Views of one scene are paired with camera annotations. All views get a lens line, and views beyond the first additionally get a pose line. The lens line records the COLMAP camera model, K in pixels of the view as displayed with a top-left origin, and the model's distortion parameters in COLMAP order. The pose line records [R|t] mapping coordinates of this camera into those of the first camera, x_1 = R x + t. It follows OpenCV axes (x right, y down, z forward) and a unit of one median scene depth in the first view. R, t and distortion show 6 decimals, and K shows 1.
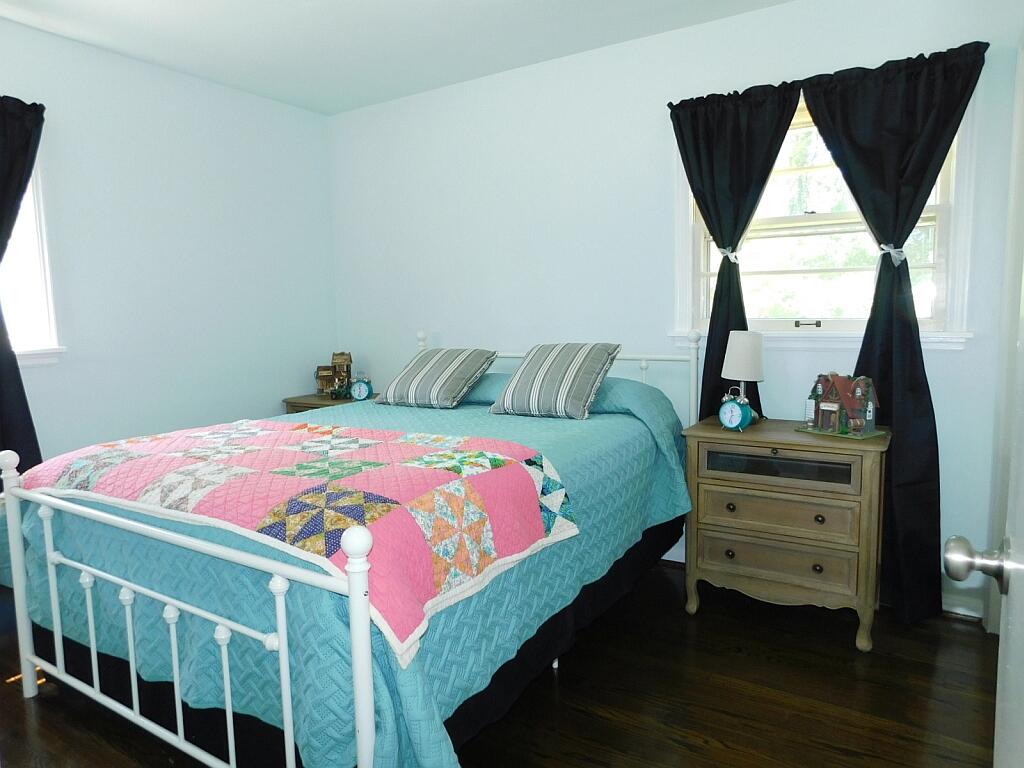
lens RADIAL K [[682.5, 0, 512.0], [0, 682.5, 384.0], [0, 0, 1]] dist [-0.084272, 0.080124]
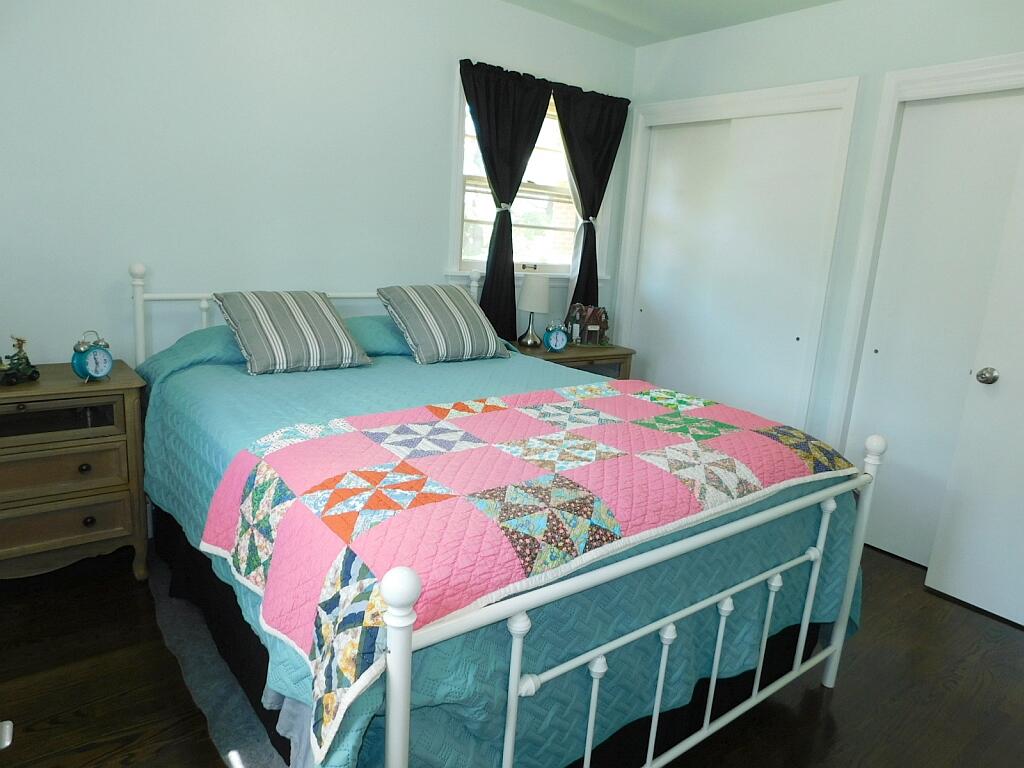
lens RADIAL K [[676.4, 0, 512.0], [0, 676.4, 384.0], [0, 0, 1]] dist [-0.072549, 0.057379]
pose [[0.341701, -0.155178, 0.926909, -0.956323], [0.028007, 0.987517, 0.155000, -0.077922], [-0.939391, -0.027004, 0.341782, 0.651302]]
